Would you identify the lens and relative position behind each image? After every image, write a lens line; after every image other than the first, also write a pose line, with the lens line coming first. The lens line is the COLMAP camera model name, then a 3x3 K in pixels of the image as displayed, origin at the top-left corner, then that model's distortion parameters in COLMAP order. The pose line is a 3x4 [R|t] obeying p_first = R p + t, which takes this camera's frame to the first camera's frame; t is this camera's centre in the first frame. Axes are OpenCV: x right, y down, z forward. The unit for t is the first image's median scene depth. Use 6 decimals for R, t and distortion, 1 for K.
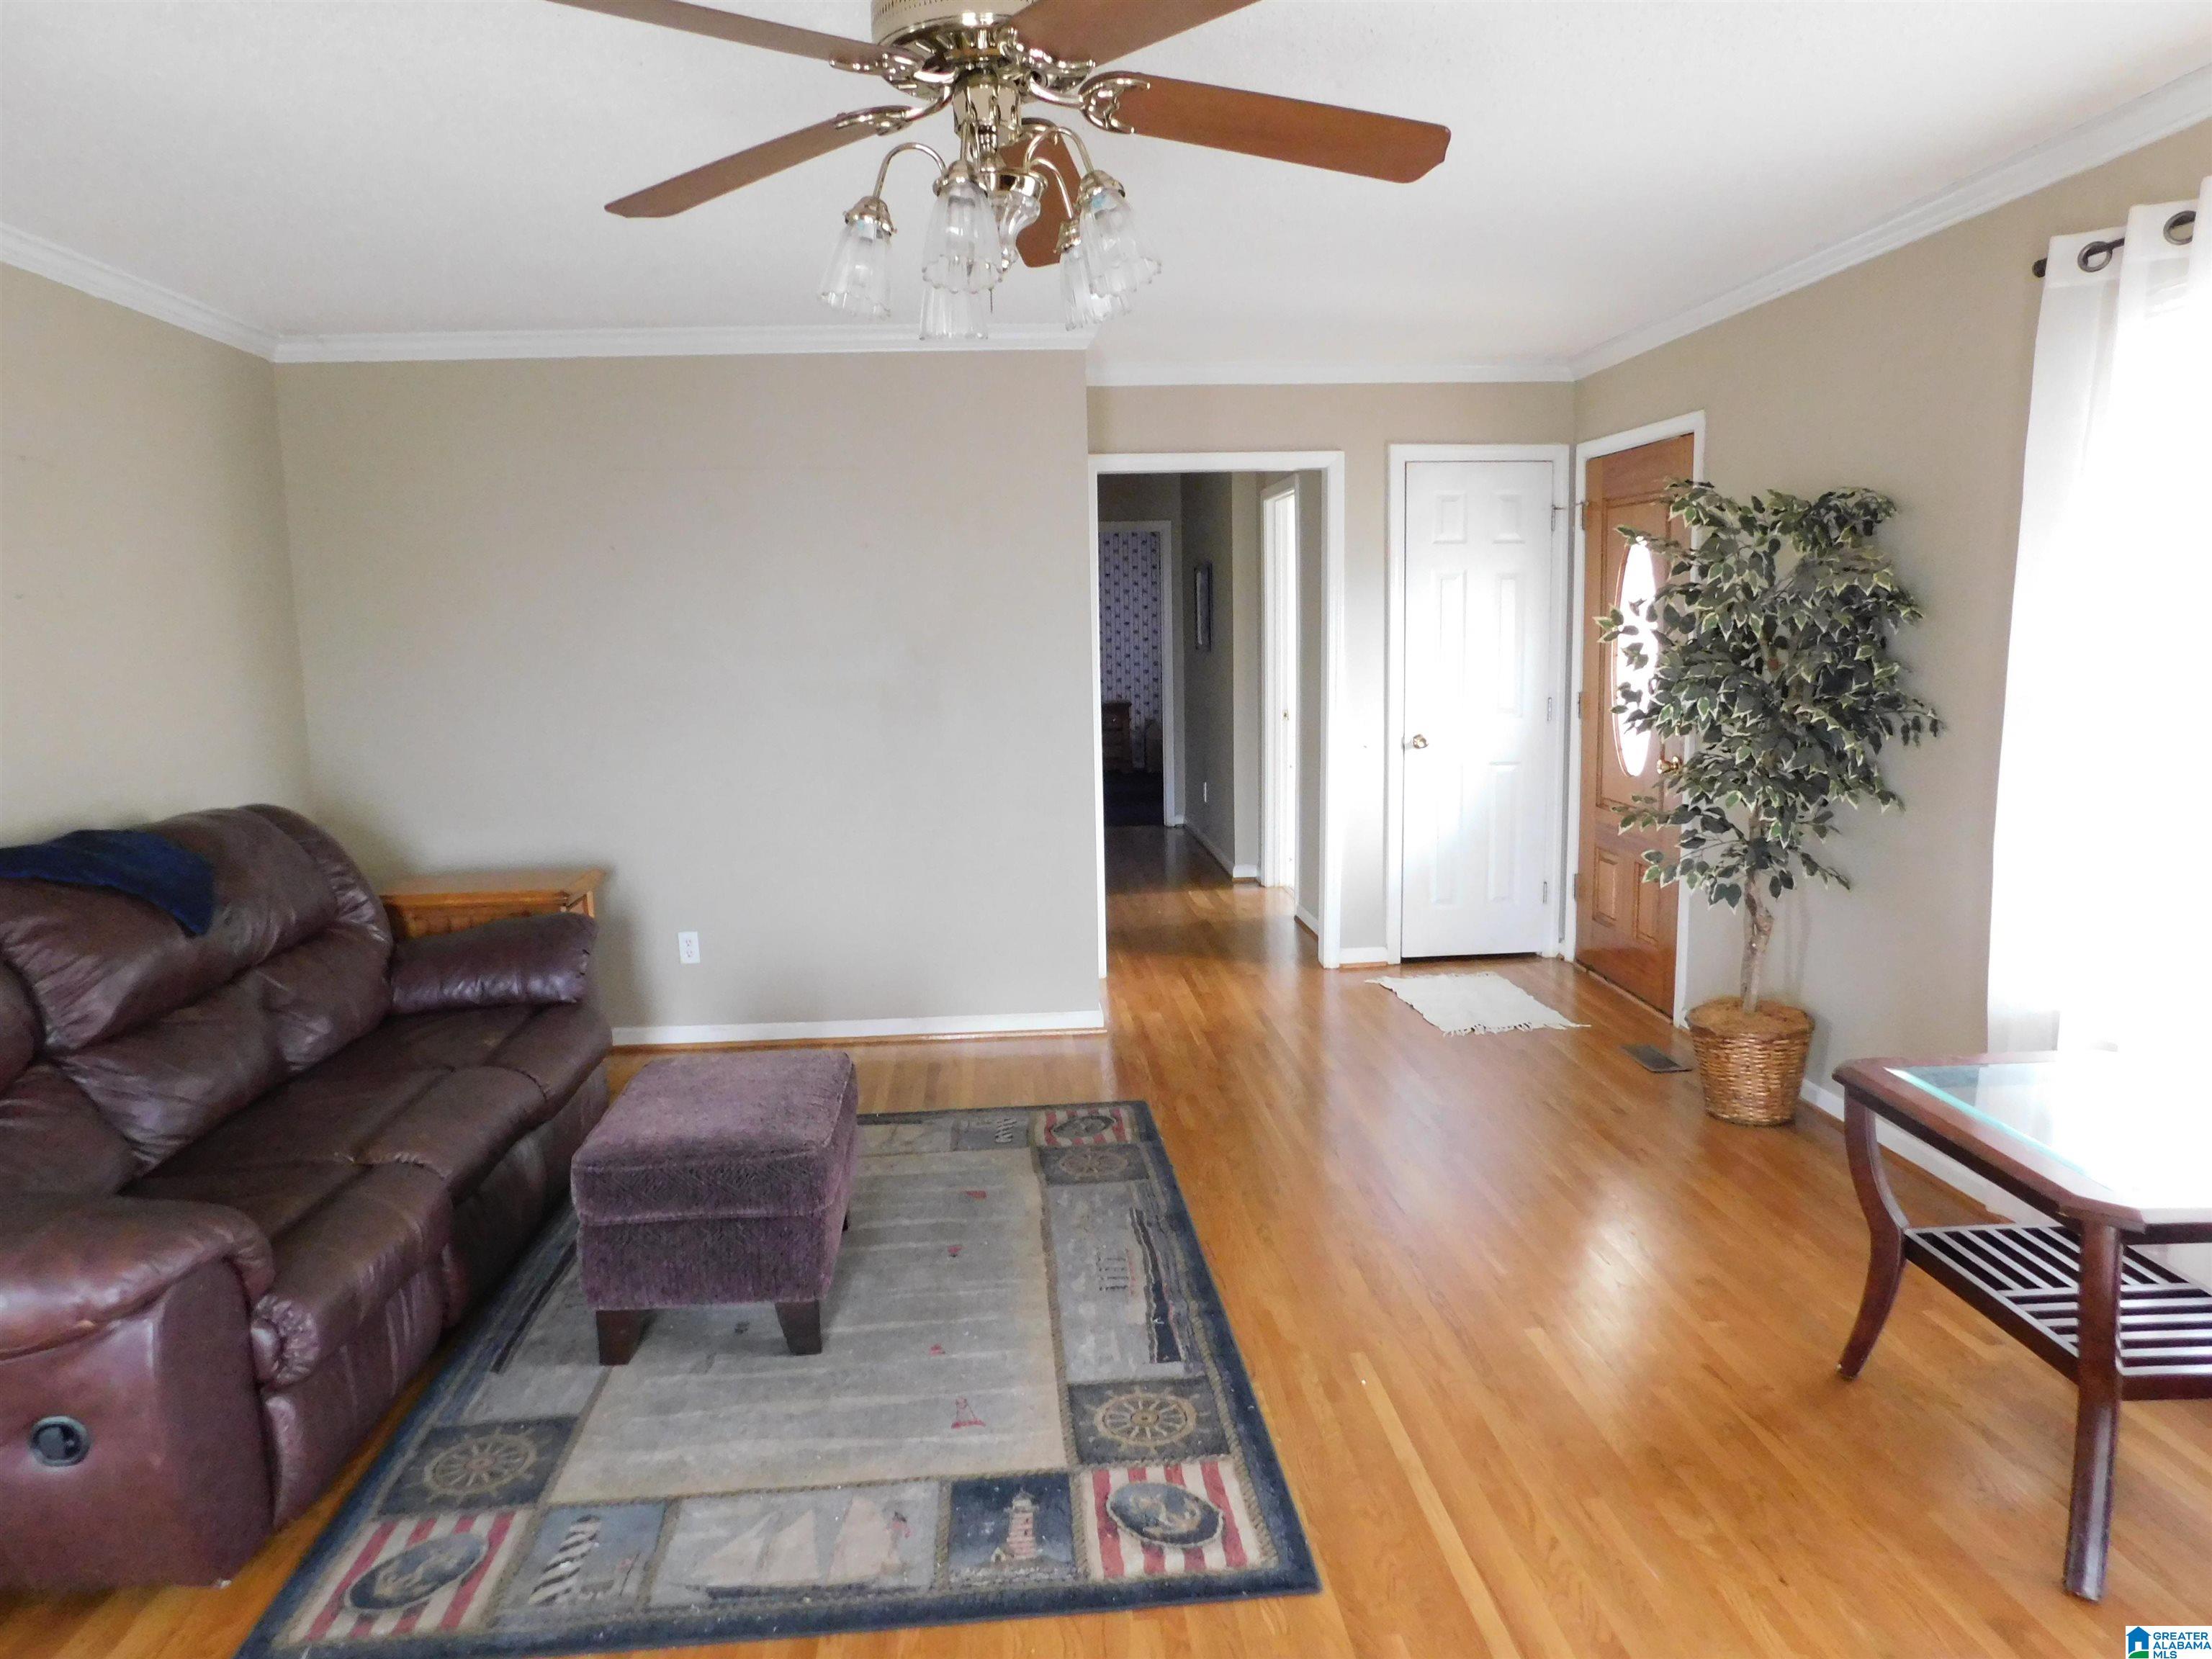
lens RADIAL K [[1464.8, 0, 1106.0], [0, 1464.8, 829.5], [0, 0, 1]] dist [-0.072301, 0.064195]
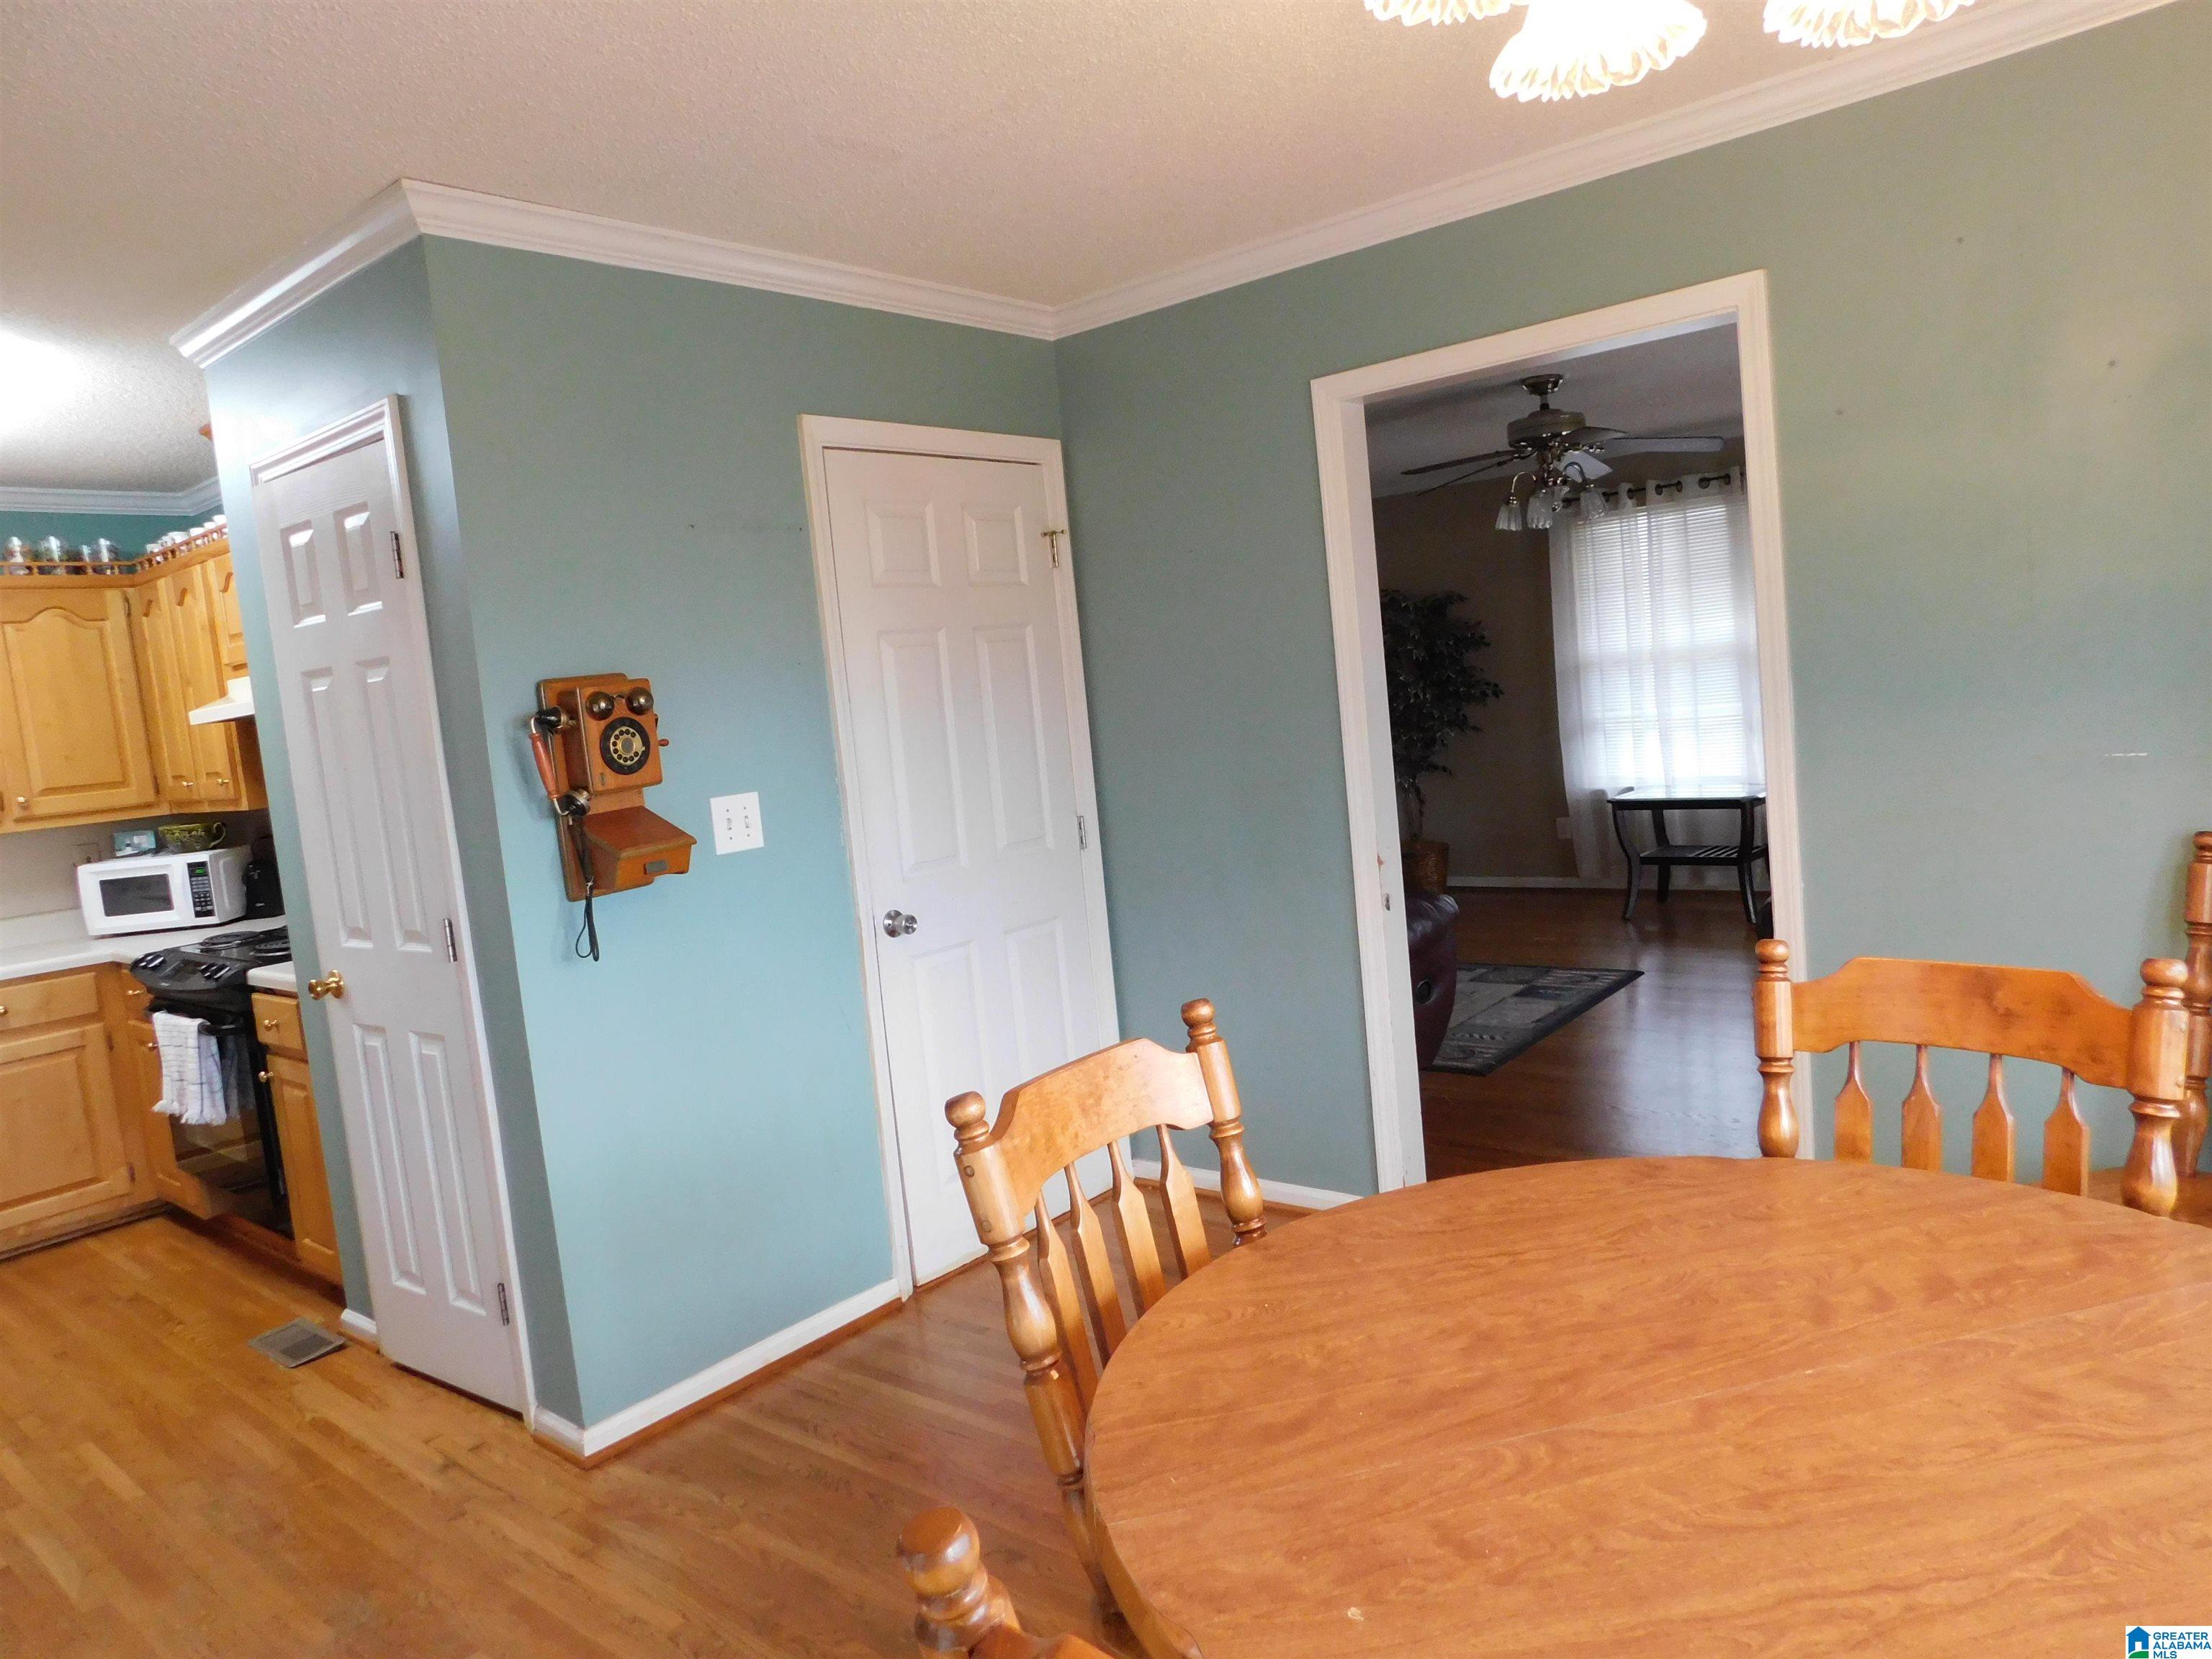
lens RADIAL K [[1464.8, 0, 1106.0], [0, 1464.8, 829.5], [0, 0, 1]] dist [-0.072301, 0.064195]
pose [[0.700009, -0.119263, 0.704105, -1.776195], [0.184061, 0.982776, -0.016526, 0.077812], [-0.690007, 0.141167, 0.709903, -0.222703]]
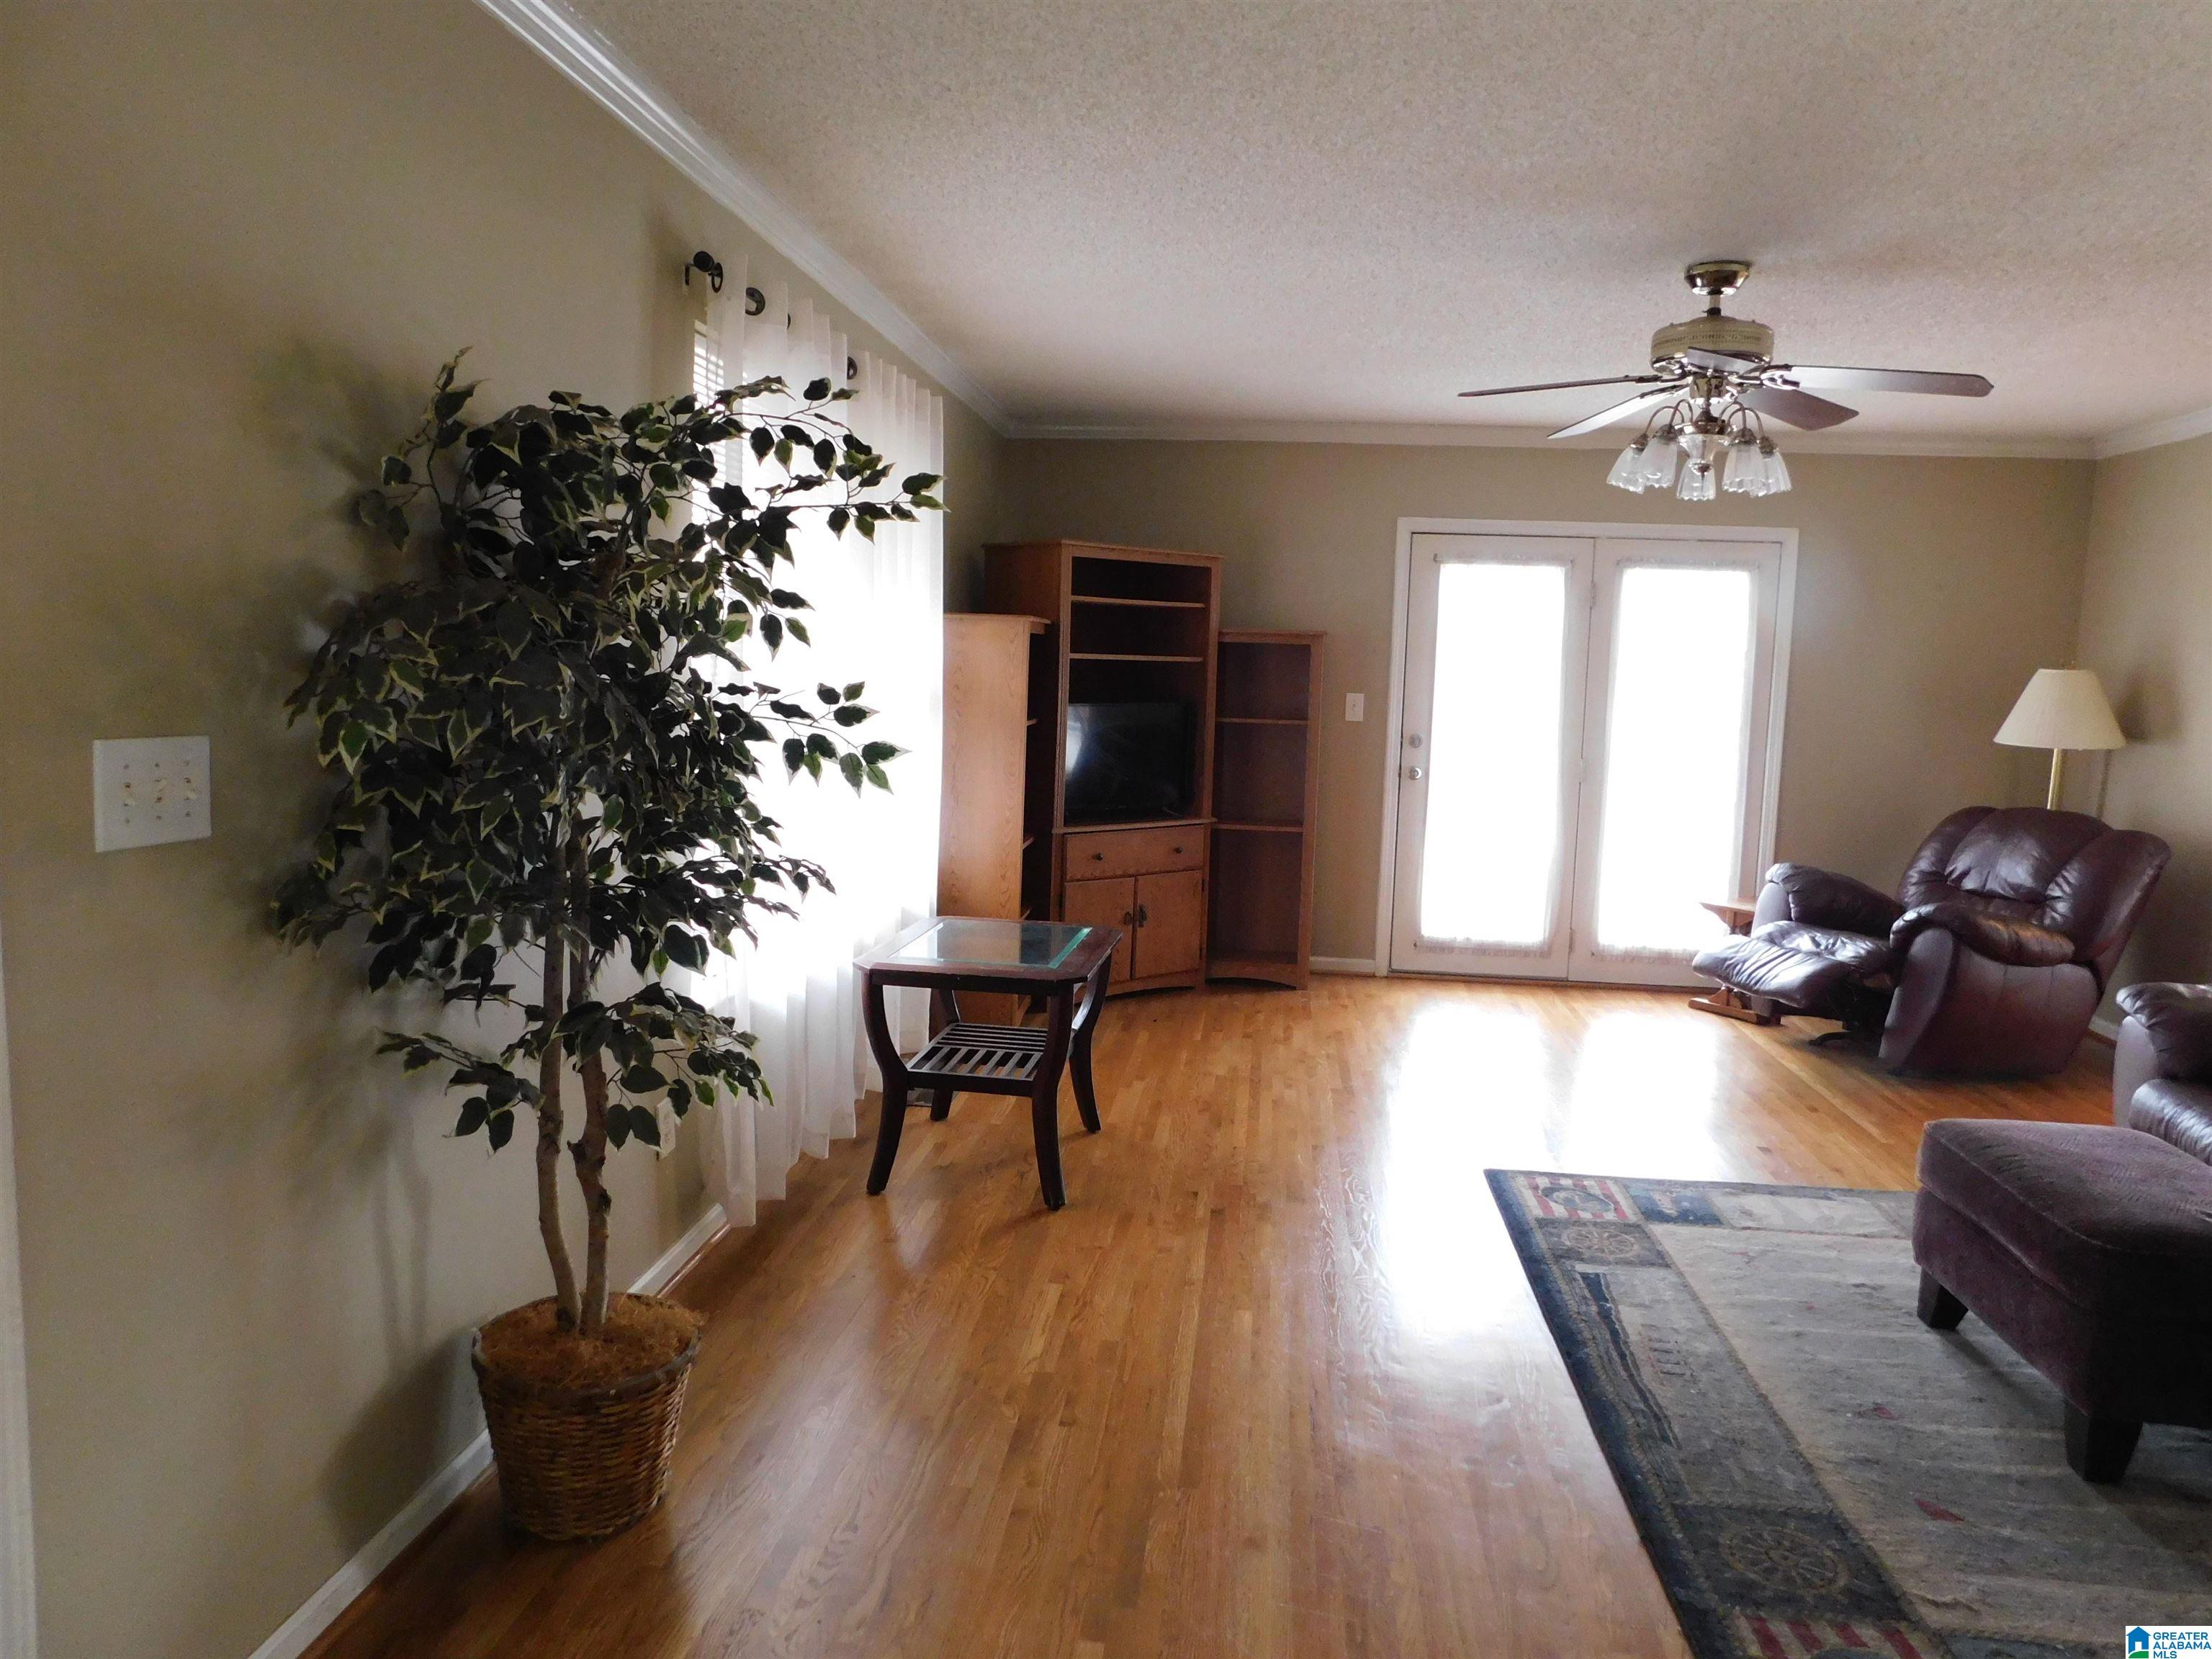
lens RADIAL K [[1464.8, 0, 1106.0], [0, 1464.8, 829.5], [0, 0, 1]] dist [-0.072301, 0.064195]
pose [[-0.981760, -0.033650, 0.187121, 0.204281], [0.015008, 0.967425, 0.252713, -0.264985], [-0.189529, 0.250912, -0.949274, 1.940601]]
